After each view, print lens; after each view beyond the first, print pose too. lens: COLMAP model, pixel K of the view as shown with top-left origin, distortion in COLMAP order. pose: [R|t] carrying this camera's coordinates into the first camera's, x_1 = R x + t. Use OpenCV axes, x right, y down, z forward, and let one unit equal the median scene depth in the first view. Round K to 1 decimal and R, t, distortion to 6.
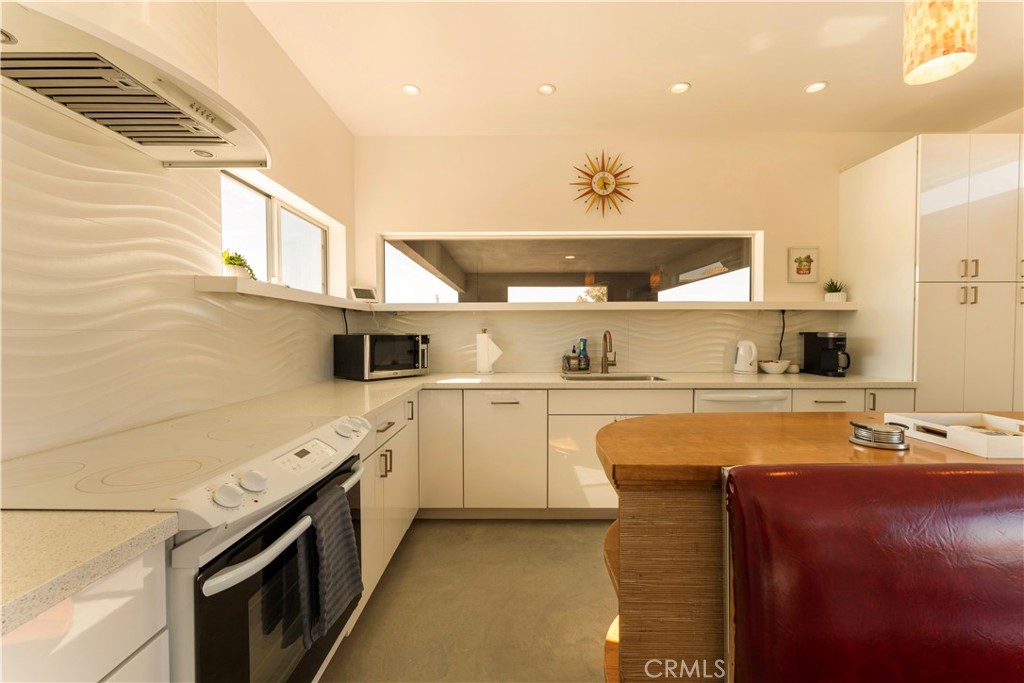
lens RADIAL K [[410.0, 0, 507.7], [0, 410.0, 341.3], [0, 0, 1]] dist [-0.001937, -0.000178]
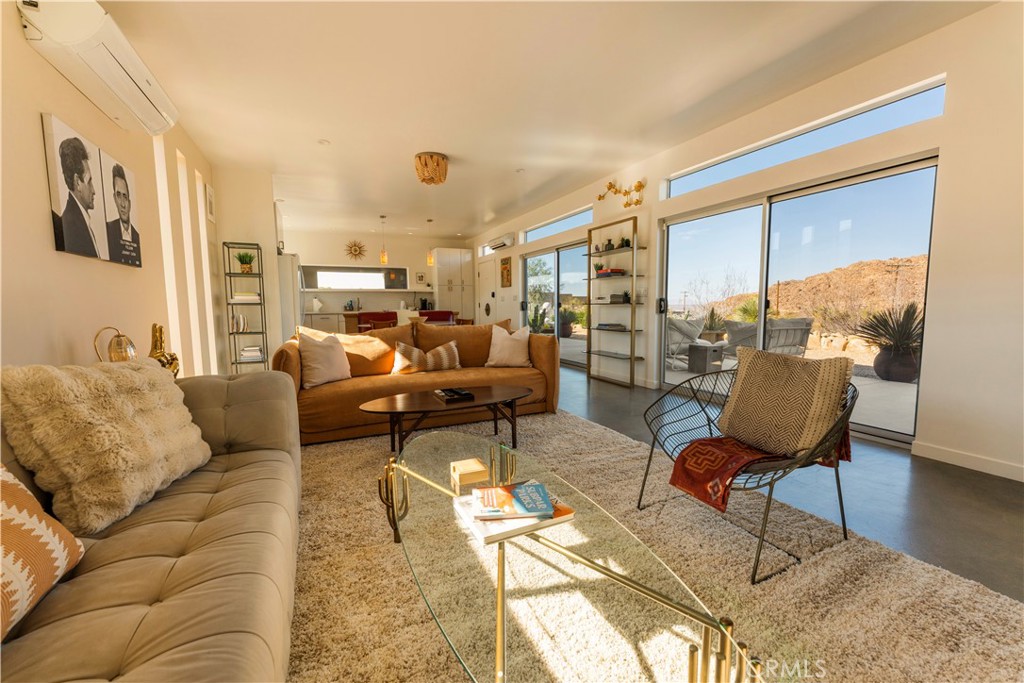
lens RADIAL K [[410.0, 0, 516.4], [0, 410.0, 344.5], [0, 0, 1]] dist [-0.001937, -0.000178]
pose [[0.895356, -0.048024, 0.442754, -0.084608], [0.015073, 0.996867, 0.077645, 0.106519], [-0.445096, -0.062847, 0.893275, -2.389451]]
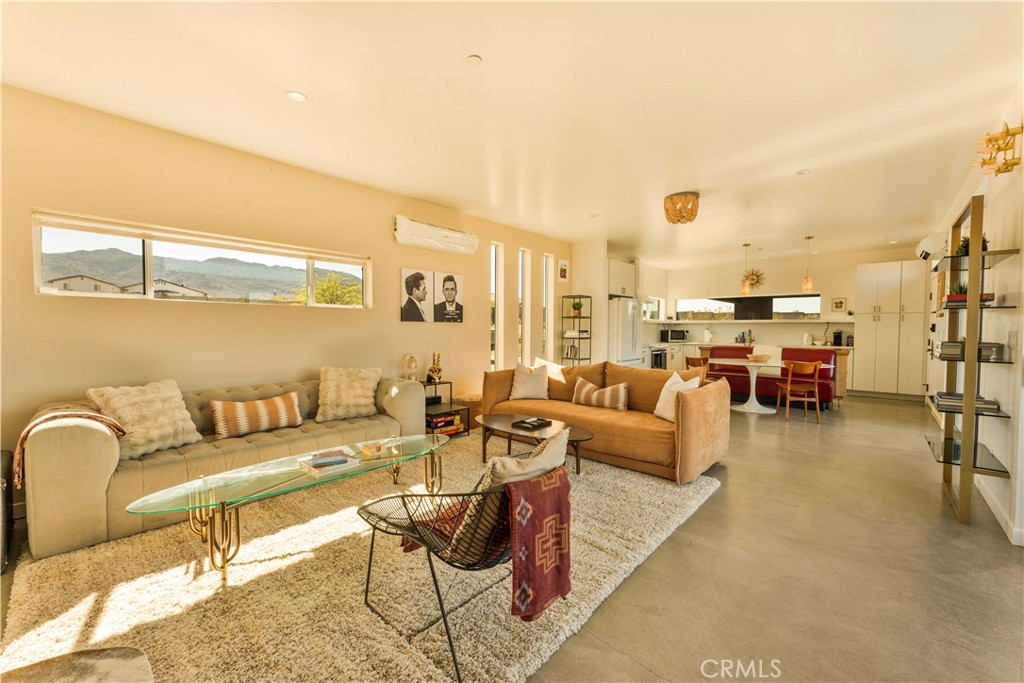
lens RADIAL K [[410.0, 0, 508.3], [0, 410.0, 341.4], [0, 0, 1]] dist [-0.001937, -0.000178]
pose [[0.744105, 0.026096, -0.667553, 0.915770], [-0.018888, 0.999659, 0.018024, 0.041629], [0.667796, -0.000803, 0.744344, -2.395771]]
